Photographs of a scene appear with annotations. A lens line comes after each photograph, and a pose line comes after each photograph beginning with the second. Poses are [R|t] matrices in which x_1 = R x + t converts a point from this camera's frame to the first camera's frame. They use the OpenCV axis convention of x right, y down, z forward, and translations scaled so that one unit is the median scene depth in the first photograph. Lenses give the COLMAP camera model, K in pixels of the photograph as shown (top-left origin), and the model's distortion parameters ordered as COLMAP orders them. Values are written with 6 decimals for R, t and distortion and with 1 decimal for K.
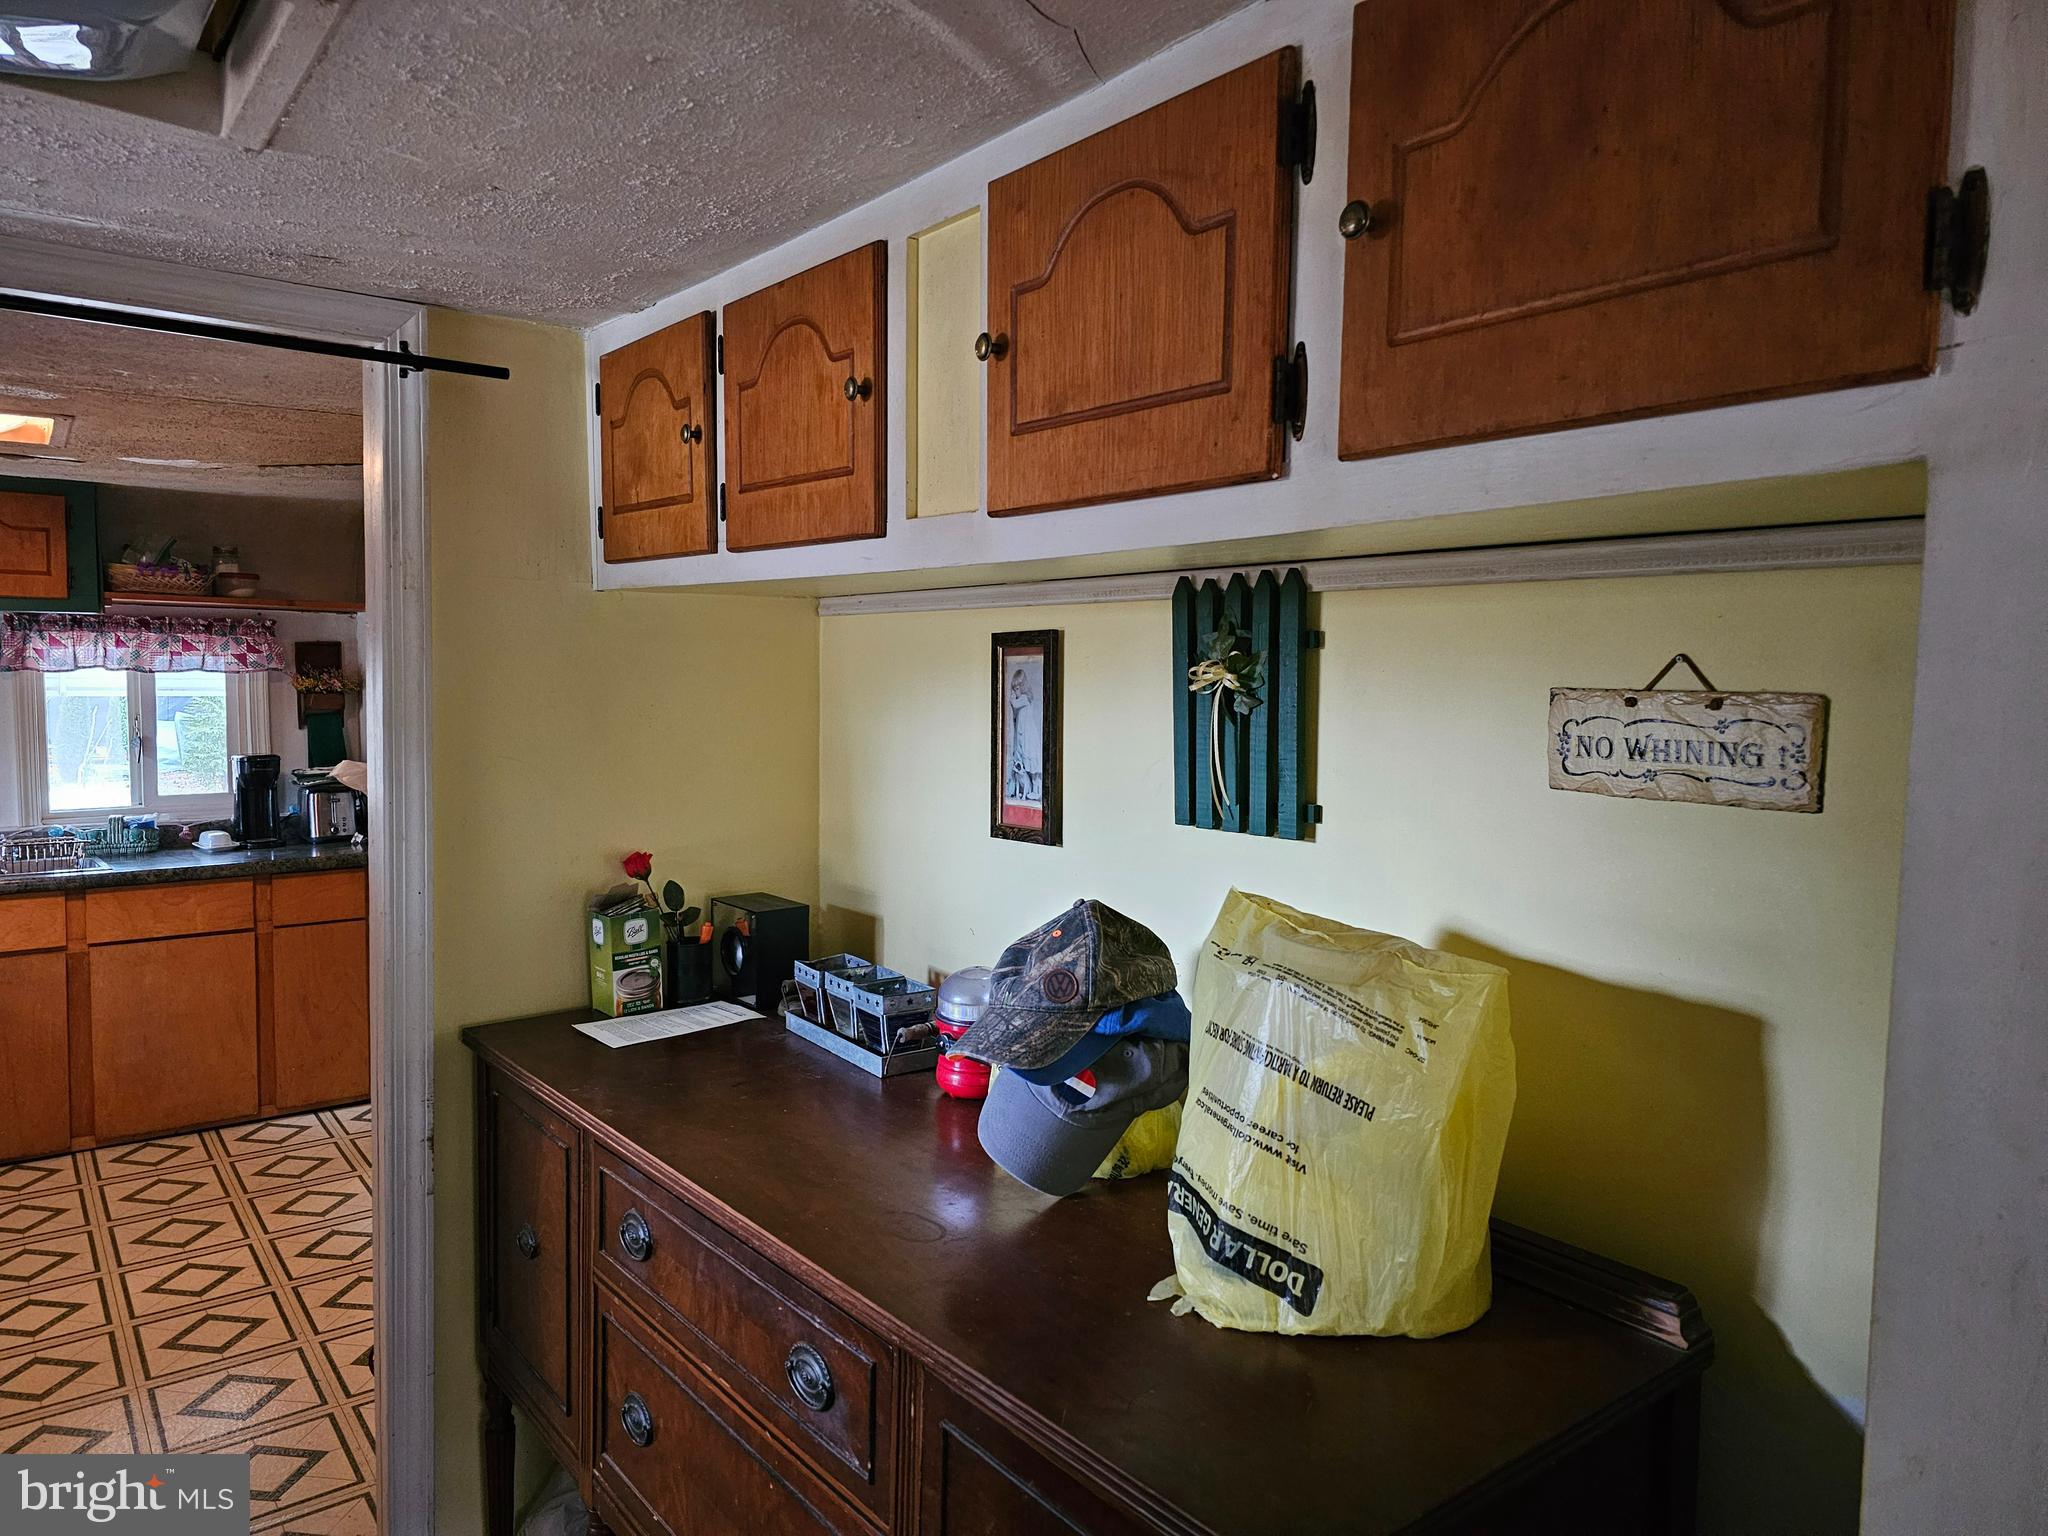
lens RADIAL K [[1363.7, 0, 1018.8], [0, 1363.7, 746.7], [0, 0, 1]] dist [0.056366, -0.045897]
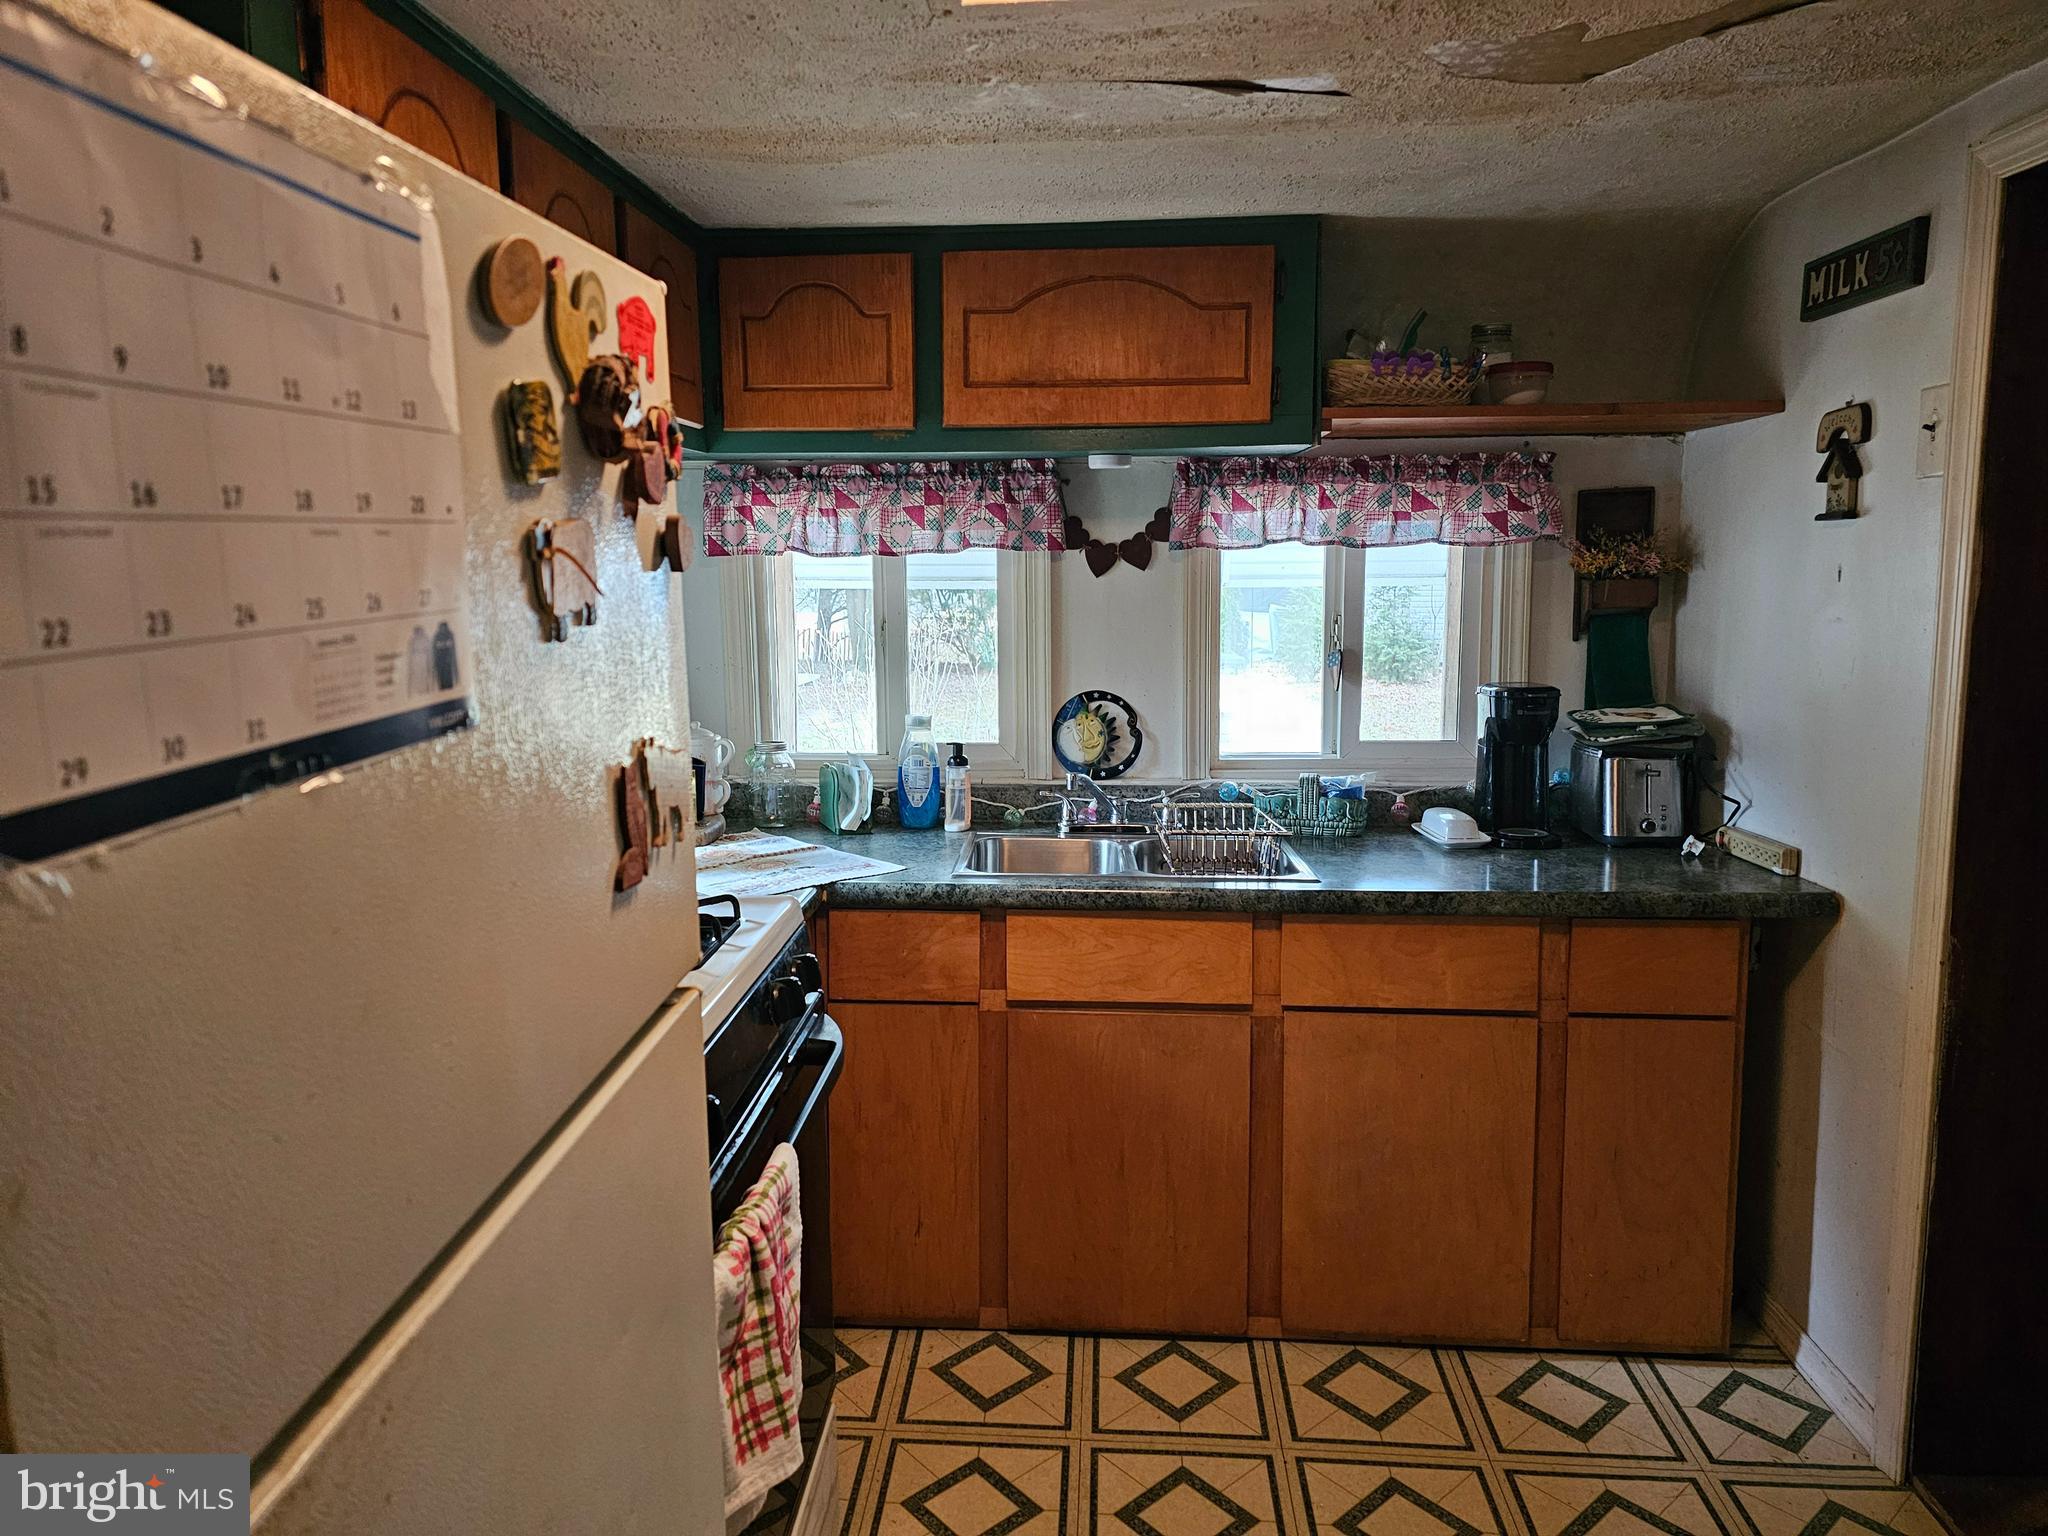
lens RADIAL K [[1353.1, 0, 1003.2], [0, 1353.1, 751.2], [0, 0, 1]] dist [0.061560, -0.002651]
pose [[0.744106, 0.077514, -0.663550, -0.349928], [-0.022930, 0.995624, 0.090592, -0.014683], [0.667668, -0.052195, 0.742627, 0.451673]]
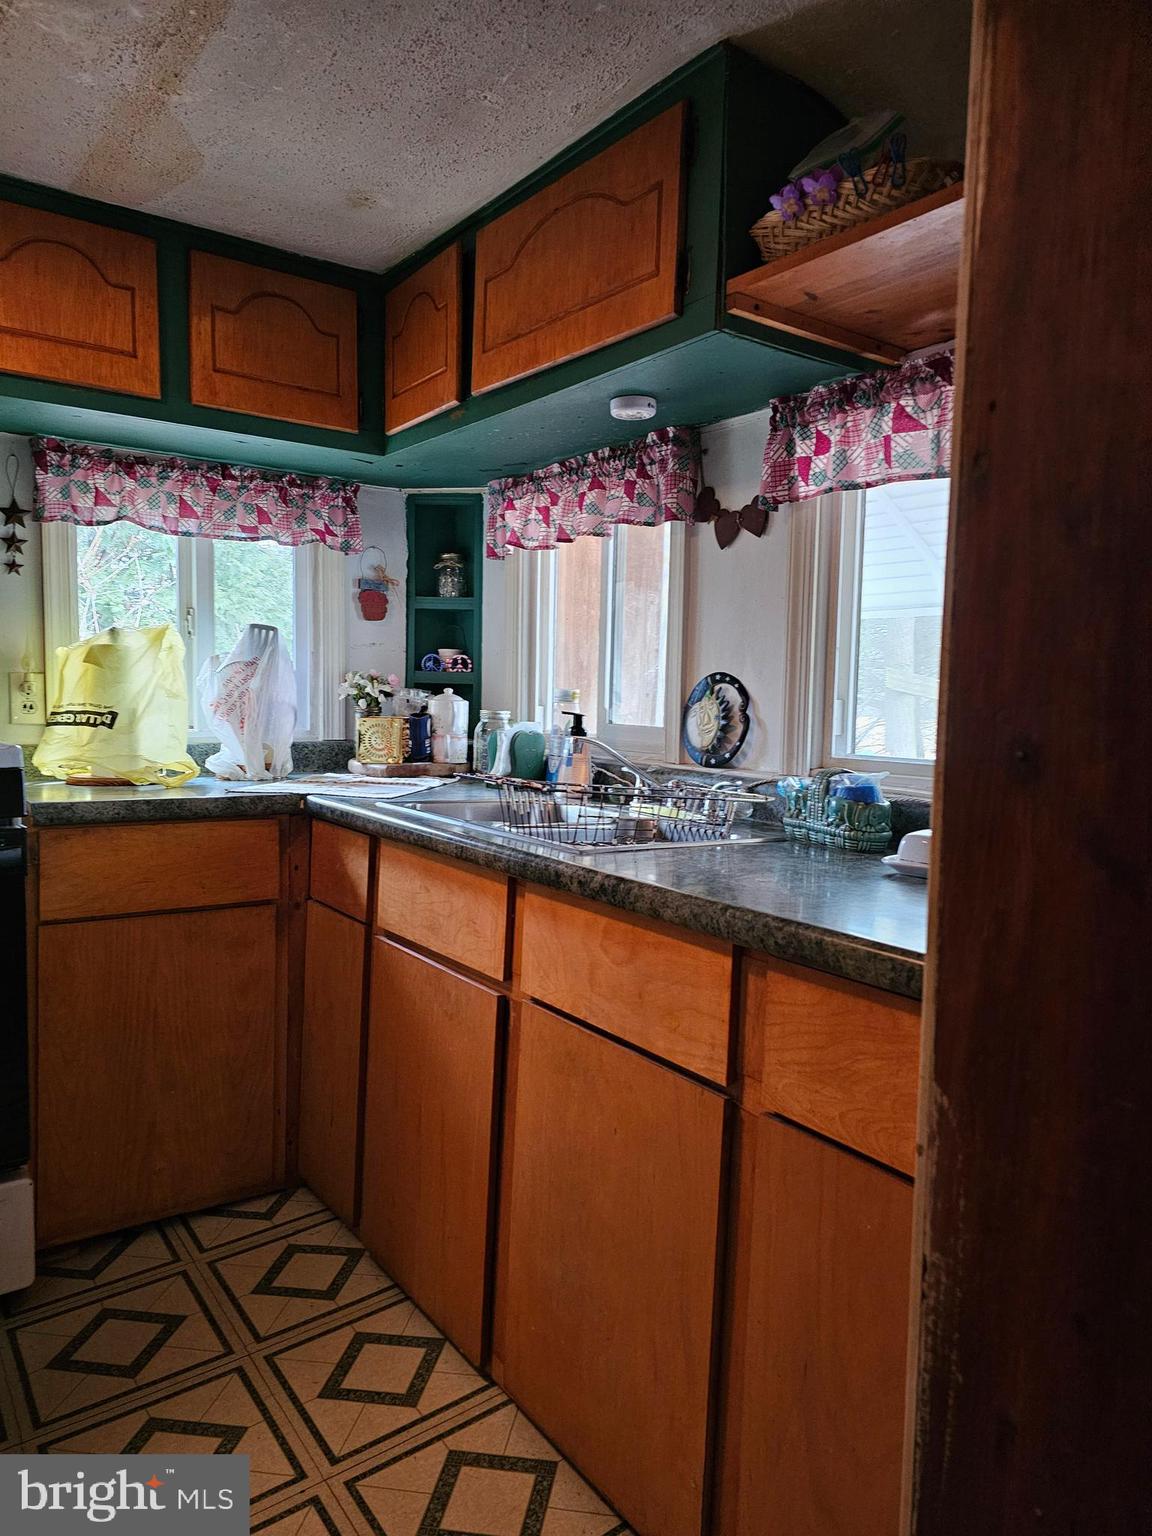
lens RADIAL K [[1022.8, 0, 576.0], [0, 1022.8, 768.0], [0, 0, 1]] dist [0.056366, -0.045897]
pose [[-0.021299, 0.071298, -0.997228, -0.284257], [-0.082959, 0.993888, 0.072831, 0.030773], [0.996325, 0.084280, -0.015254, 0.931891]]
